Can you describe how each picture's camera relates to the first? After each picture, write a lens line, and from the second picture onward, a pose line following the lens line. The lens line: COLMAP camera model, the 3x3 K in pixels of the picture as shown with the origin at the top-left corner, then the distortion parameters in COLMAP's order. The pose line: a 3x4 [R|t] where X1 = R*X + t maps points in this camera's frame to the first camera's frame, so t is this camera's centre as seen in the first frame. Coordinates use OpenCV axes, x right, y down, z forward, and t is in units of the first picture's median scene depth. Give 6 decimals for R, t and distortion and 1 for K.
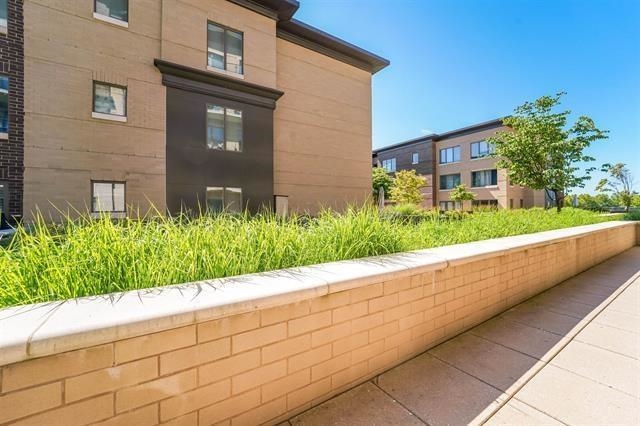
lens RADIAL K [[259.5, 0, 316.3], [0, 259.5, 210.4], [0, 0, 1]] dist [-0.000449, -0.000004]
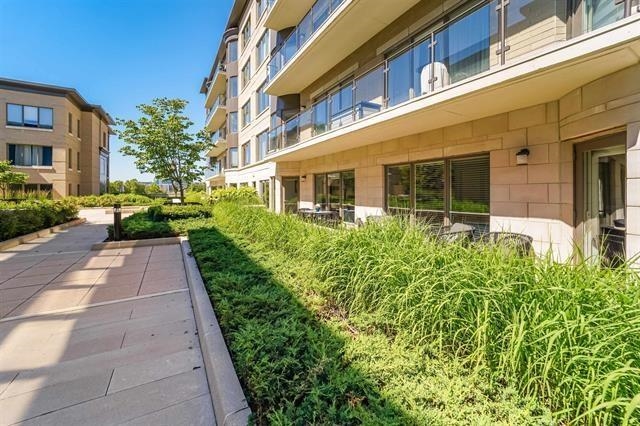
lens RADIAL K [[266.7, 0, 320.4], [0, 266.7, 191.8], [0, 0, 1]] dist [-0.003053, -0.000234]
pose [[0.054428, 0.009038, 0.998477, -0.210735], [0.002161, 0.999956, -0.009169, -0.019082], [-0.998515, 0.002657, 0.054406, 0.272749]]
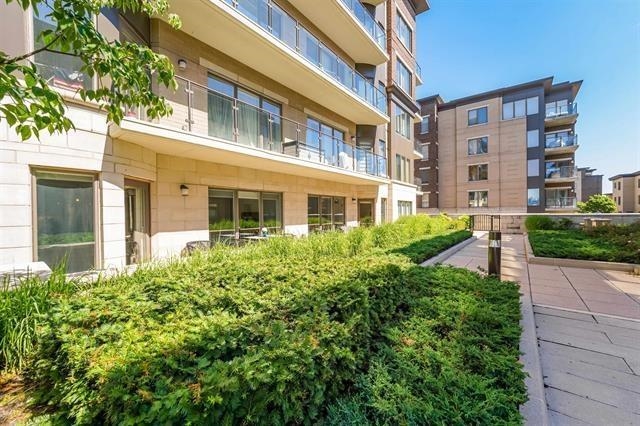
lens RADIAL K [[259.5, 0, 316.3], [0, 259.5, 210.4], [0, 0, 1]] dist [-0.000449, -0.000004]
pose [[-0.947885, 0.010926, -0.318426, 0.664279], [0.012149, 0.999924, -0.001856, -0.031023], [0.318382, -0.005628, -0.947946, 0.978713]]
